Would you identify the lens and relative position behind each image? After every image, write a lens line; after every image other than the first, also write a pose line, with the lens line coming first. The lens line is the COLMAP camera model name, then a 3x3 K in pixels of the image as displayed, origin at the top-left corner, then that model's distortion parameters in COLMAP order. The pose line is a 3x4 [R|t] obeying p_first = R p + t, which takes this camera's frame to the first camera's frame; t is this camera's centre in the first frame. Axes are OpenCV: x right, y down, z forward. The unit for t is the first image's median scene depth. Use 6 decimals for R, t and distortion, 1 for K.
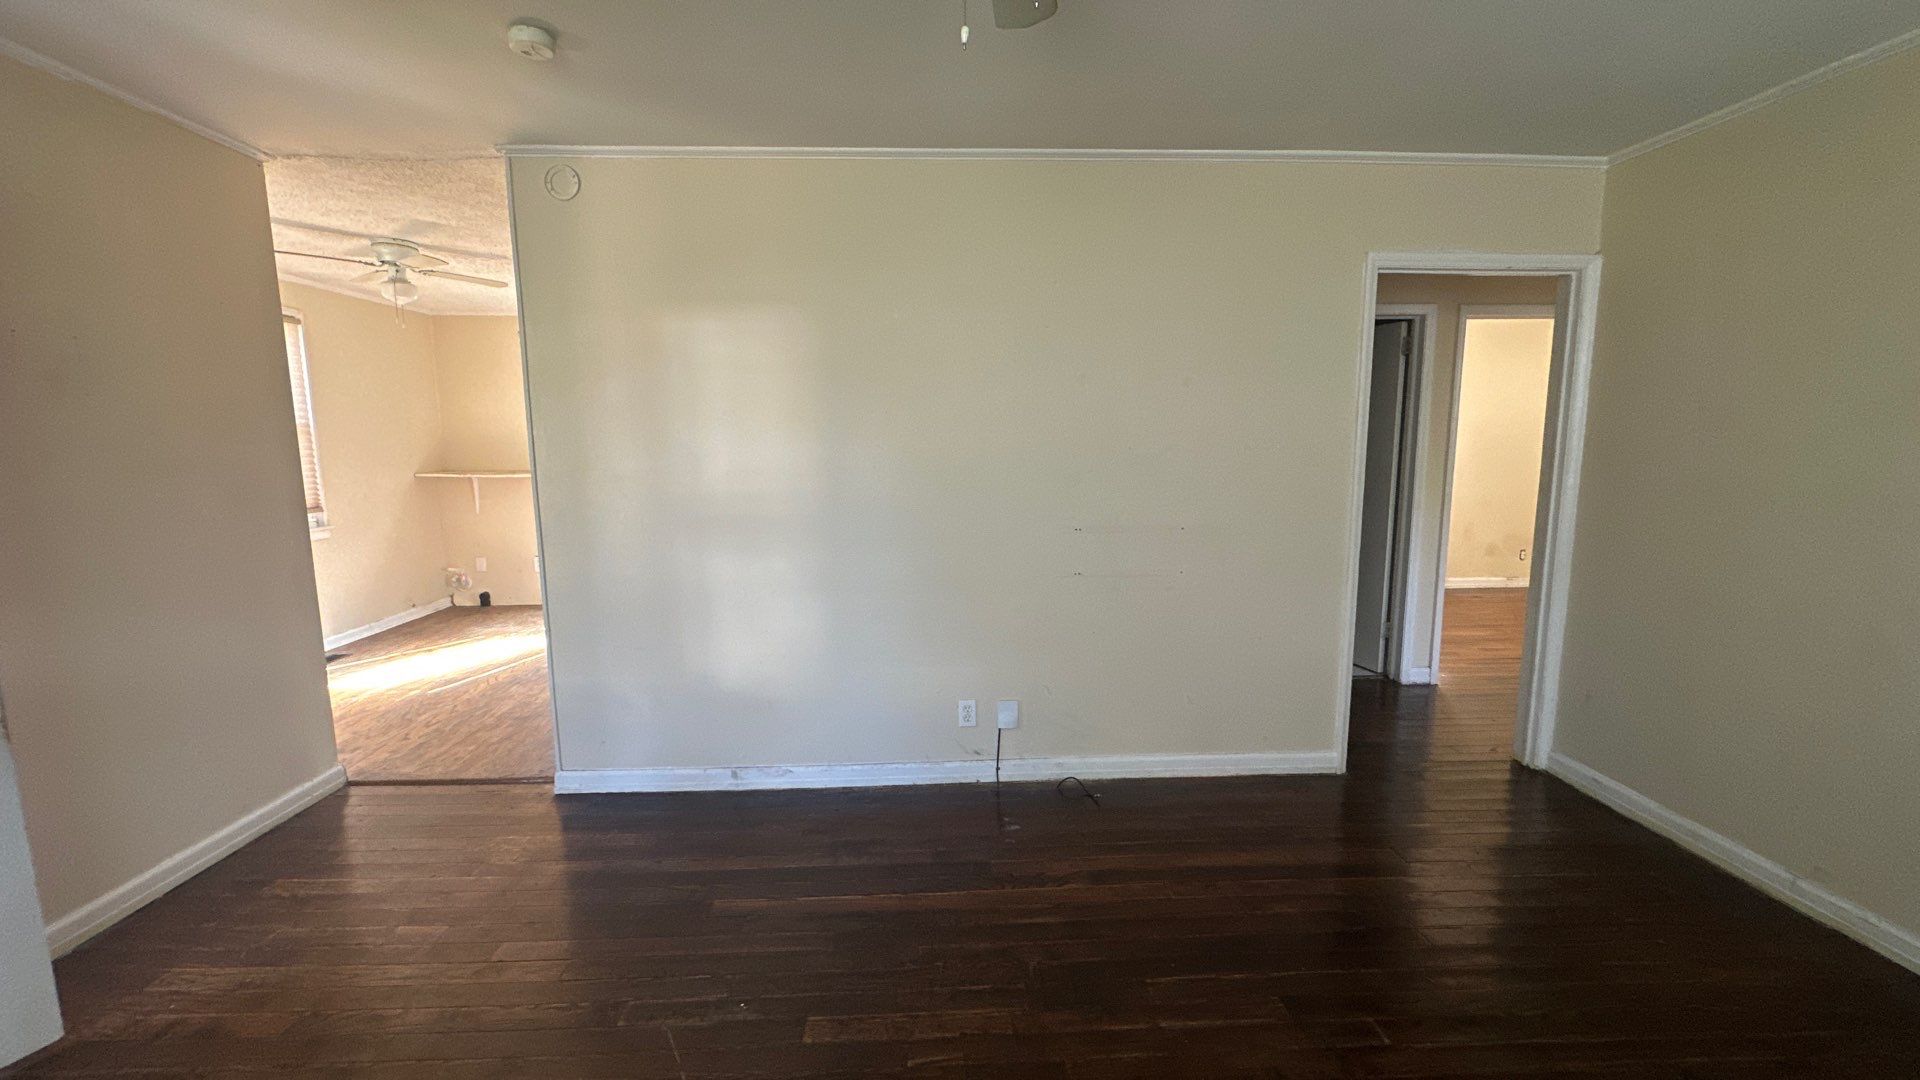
lens RADIAL K [[762.3, 0, 960.0], [0, 762.3, 540.0], [0, 0, 1]] dist [-0.007295, -0.000088]
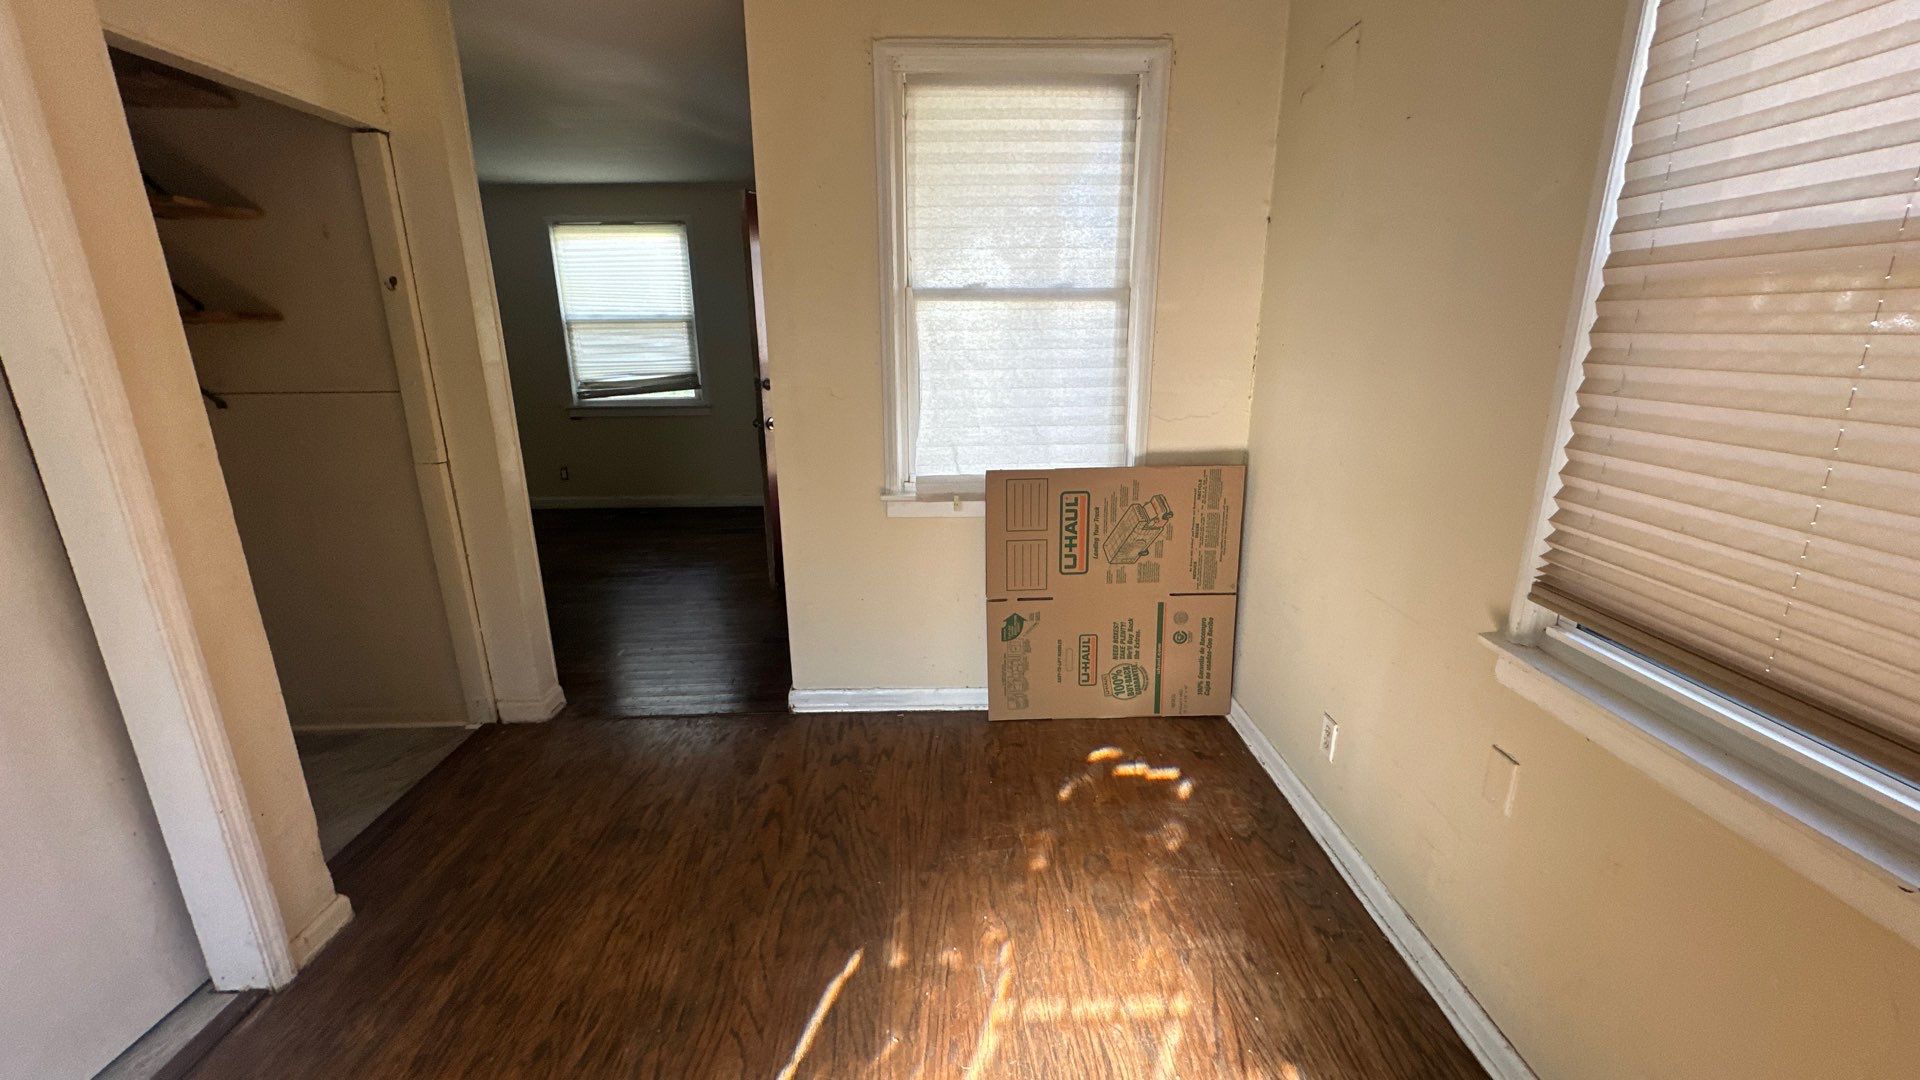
lens RADIAL K [[762.3, 0, 960.0], [0, 762.3, 540.0], [0, 0, 1]] dist [-0.007295, -0.000088]
pose [[-0.999743, 0.008855, 0.020850, -0.509804], [0.016374, 0.918532, 0.395008, -0.114517], [-0.015653, 0.395248, -0.918441, 0.861822]]
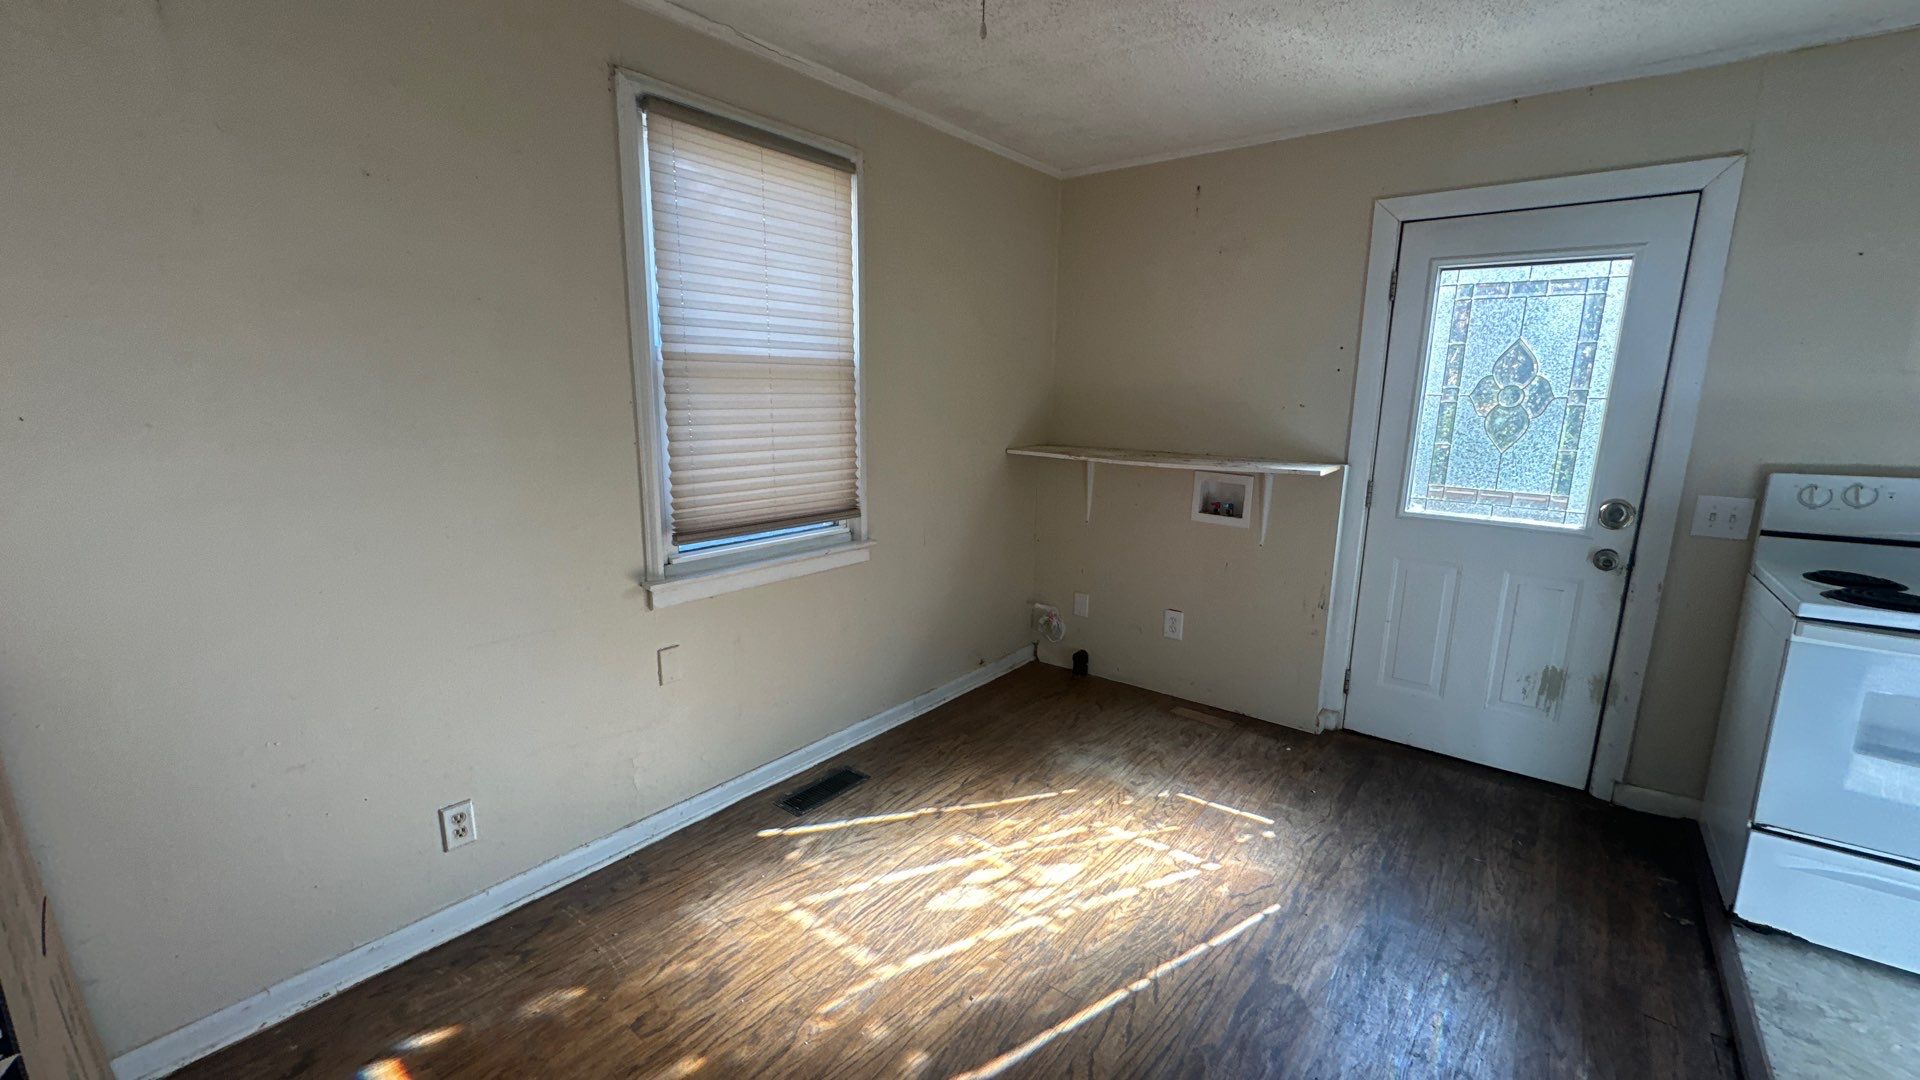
lens RADIAL K [[762.3, 0, 960.0], [0, 762.3, 540.0], [0, 0, 1]] dist [-0.007295, -0.000088]
pose [[0.755032, 0.141671, -0.640200, -0.332749], [-0.104998, 0.989903, 0.095227, -0.066503], [0.647227, -0.004680, 0.762283, 0.490990]]
